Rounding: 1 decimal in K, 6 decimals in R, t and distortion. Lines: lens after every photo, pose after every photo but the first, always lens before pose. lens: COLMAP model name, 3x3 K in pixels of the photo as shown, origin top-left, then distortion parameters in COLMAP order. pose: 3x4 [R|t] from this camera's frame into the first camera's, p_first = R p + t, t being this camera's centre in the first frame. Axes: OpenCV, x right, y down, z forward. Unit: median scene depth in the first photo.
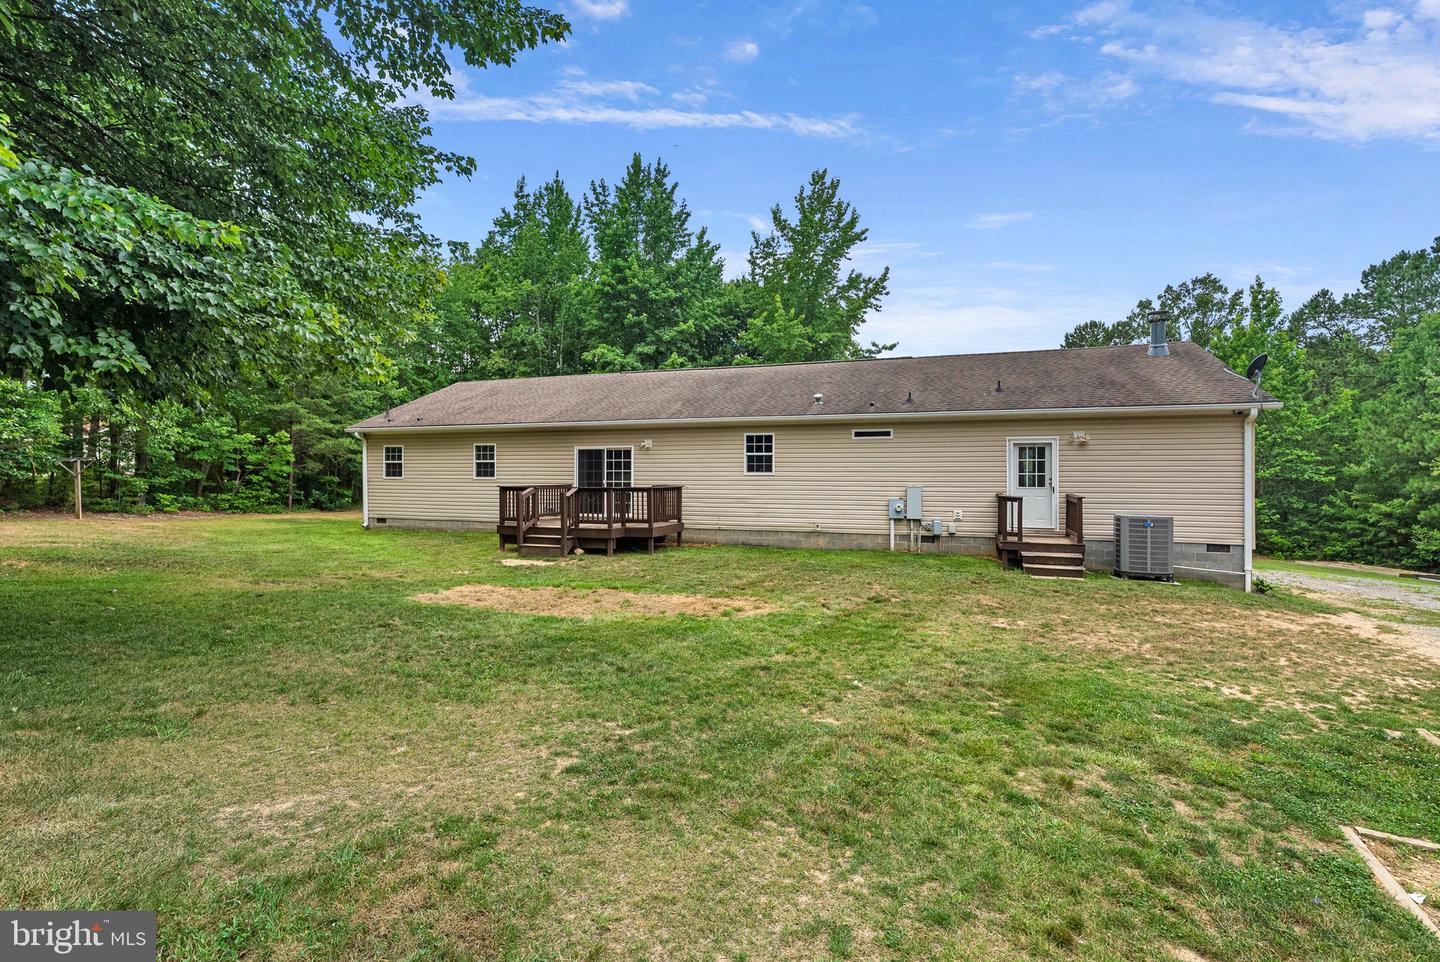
lens RADIAL K [[662.4, 0, 724.1], [0, 662.4, 480.0], [0, 0, 1]] dist [-0.007667, 0.002388]
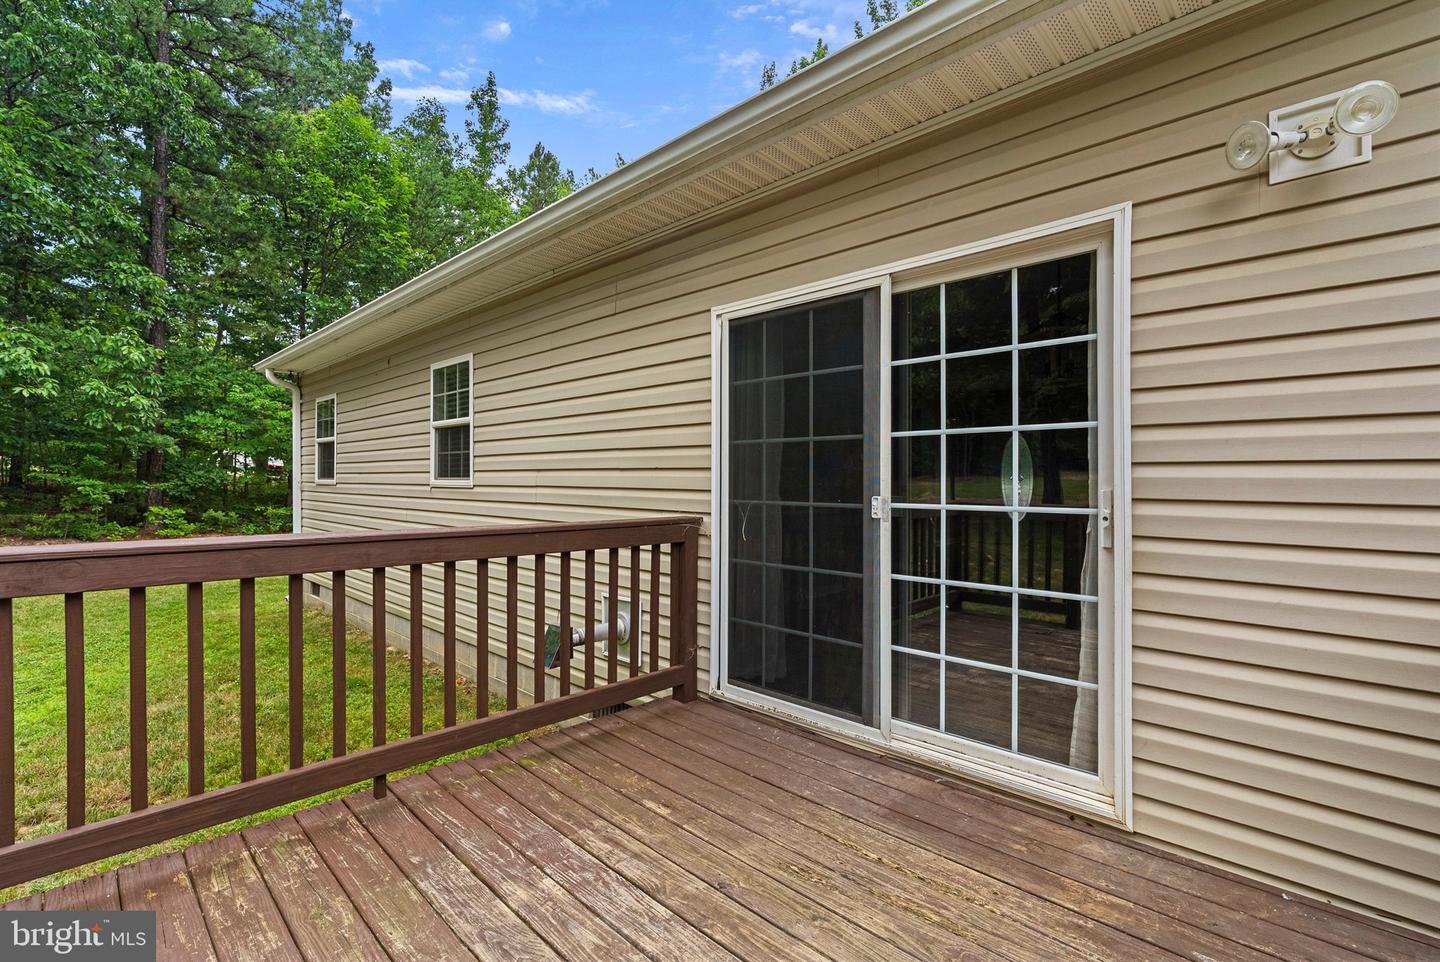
lens RADIAL K [[662.4, 0, 713.9], [0, 662.4, 474.9], [0, 0, 1]] dist [-0.007667, 0.002388]
pose [[0.902426, -0.007178, -0.430785, -0.413689], [0.002896, 0.999940, -0.010595, -0.008502], [0.430835, 0.008313, 0.902392, 2.339183]]
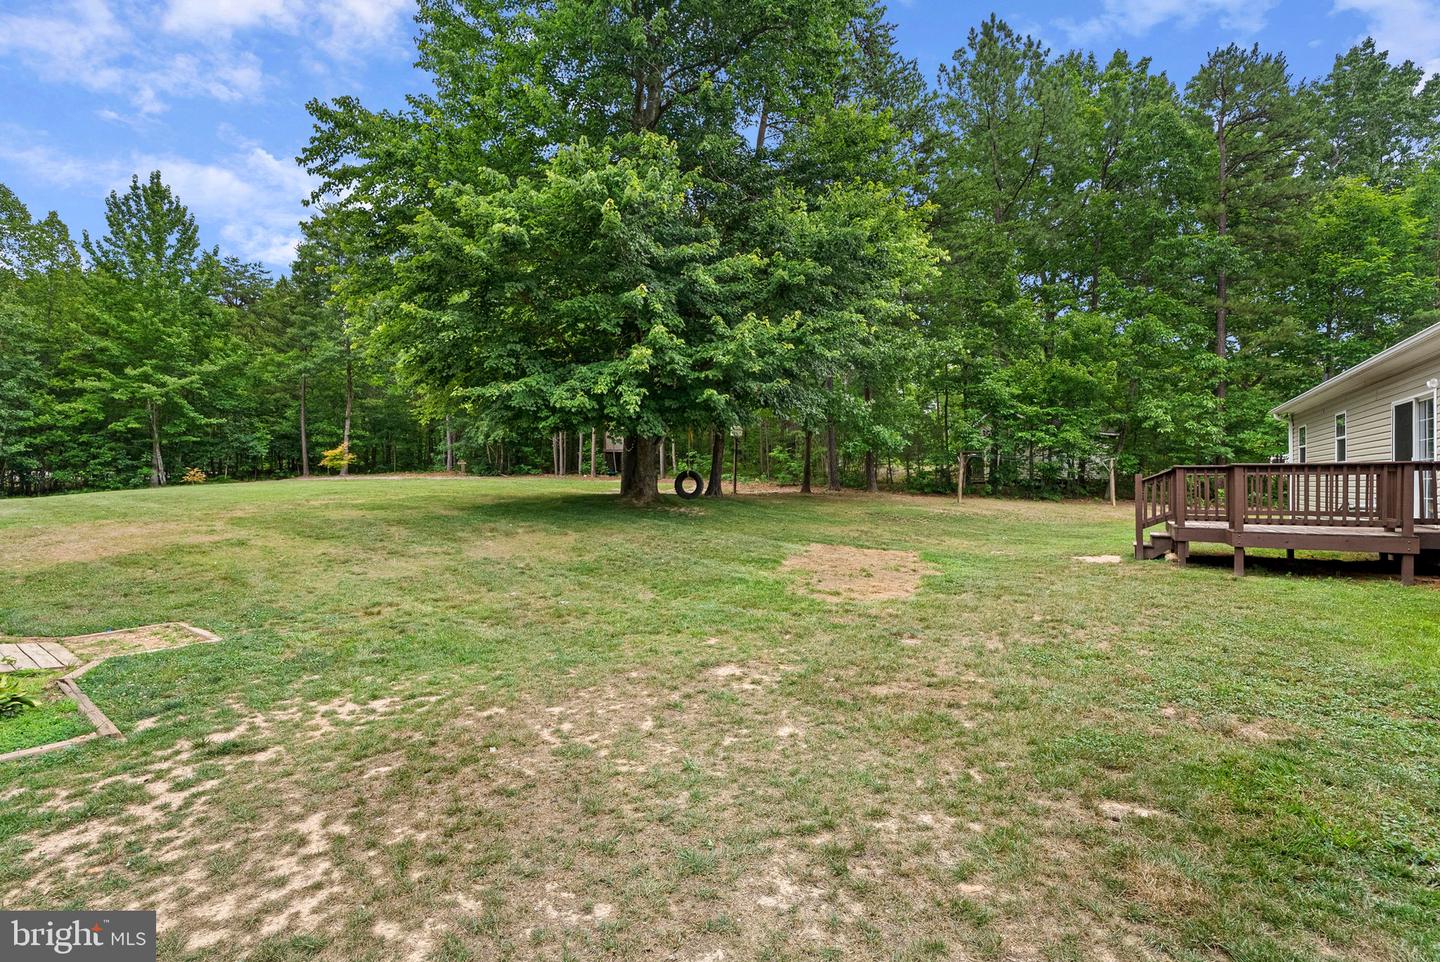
lens RADIAL K [[662.4, 0, 714.7], [0, 662.4, 494.7], [0, 0, 1]] dist [-0.007667, 0.002388]
pose [[-0.215824, 0.005715, -0.976416, 1.327106], [0.000131, 0.999983, 0.005824, 0.081342], [0.976432, 0.001129, -0.215821, 1.484919]]
